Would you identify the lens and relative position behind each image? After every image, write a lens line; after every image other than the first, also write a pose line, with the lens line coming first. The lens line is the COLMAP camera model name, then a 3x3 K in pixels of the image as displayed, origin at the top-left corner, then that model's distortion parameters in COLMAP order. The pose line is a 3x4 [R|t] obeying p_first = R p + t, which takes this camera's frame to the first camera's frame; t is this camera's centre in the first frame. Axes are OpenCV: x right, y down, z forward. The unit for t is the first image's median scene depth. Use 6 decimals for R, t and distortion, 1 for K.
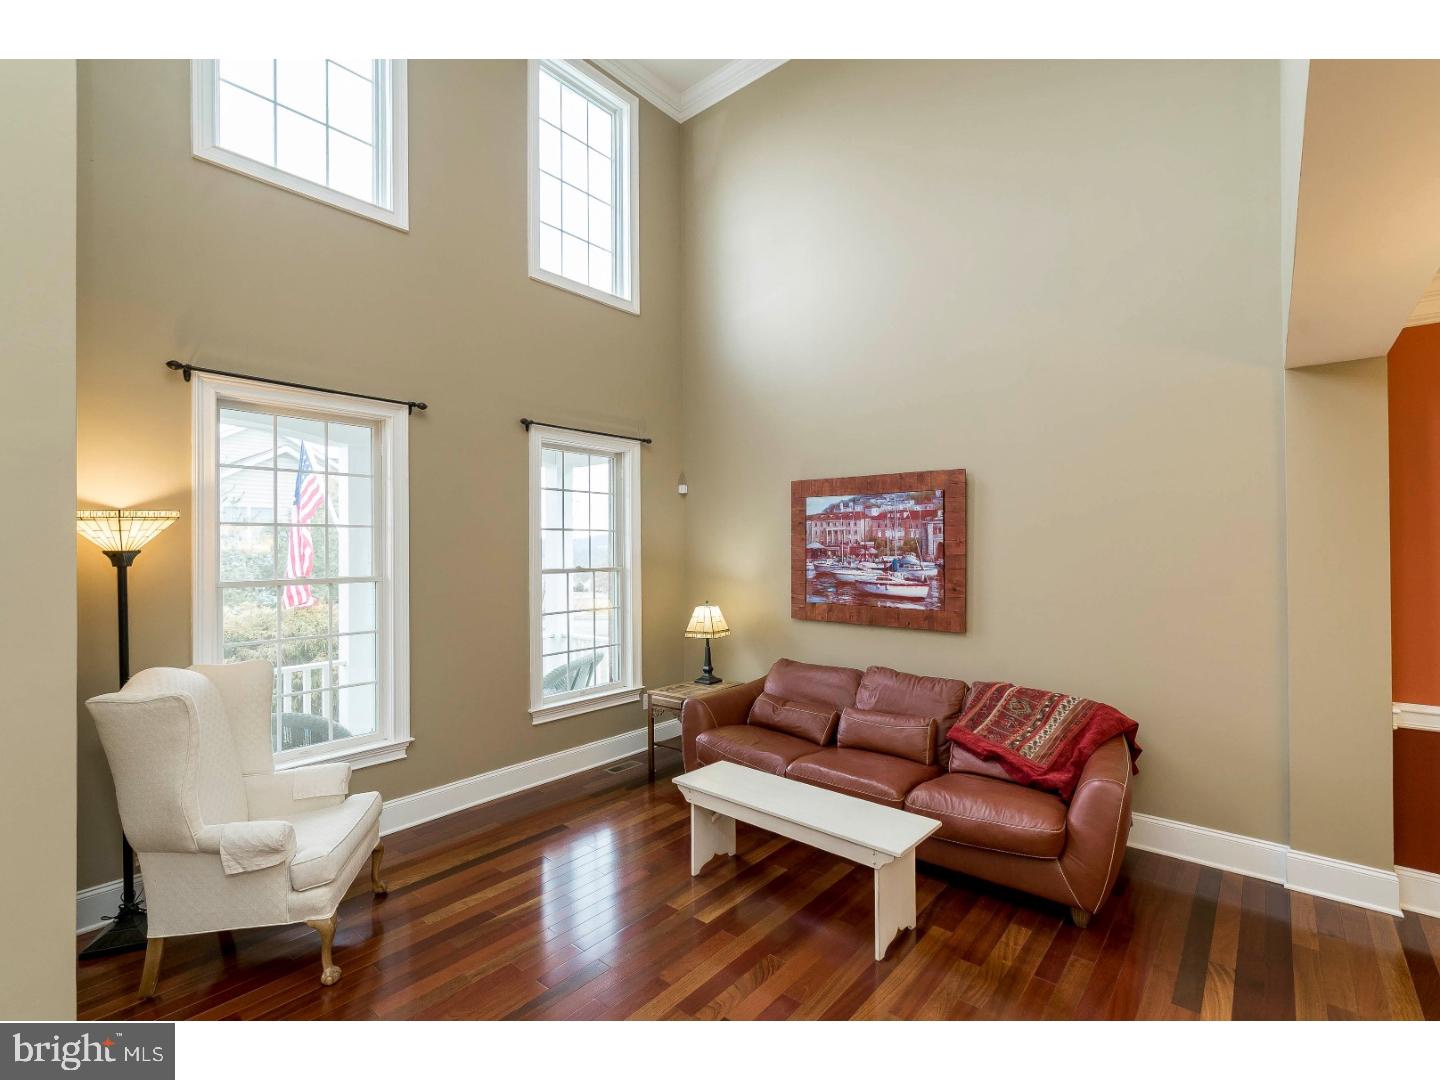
lens RADIAL K [[651.9, 0, 720.0], [0, 651.9, 540.0], [0, 0, 1]] dist [0.000842, 0.000173]
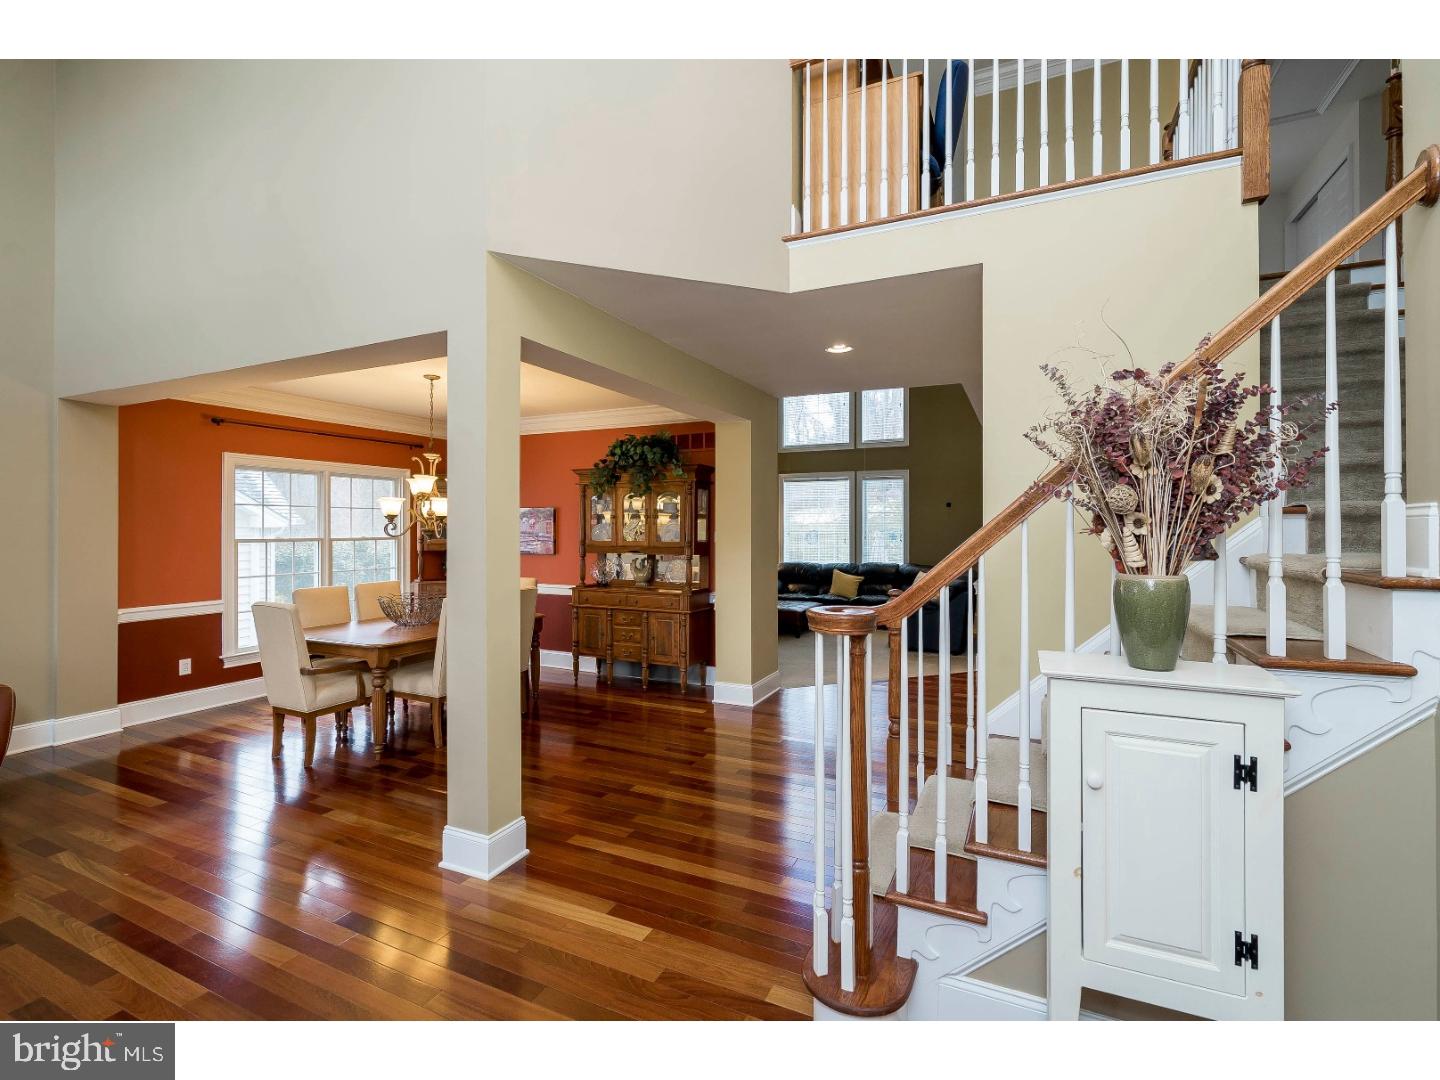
lens RADIAL K [[651.9, 0, 720.0], [0, 651.9, 540.0], [0, 0, 1]] dist [0.000842, 0.000173]
pose [[-0.260406, -0.016696, 0.965355, -1.016688], [-0.004601, 0.999861, 0.016051, 0.033245], [-0.965488, -0.000262, -0.260447, -0.077720]]
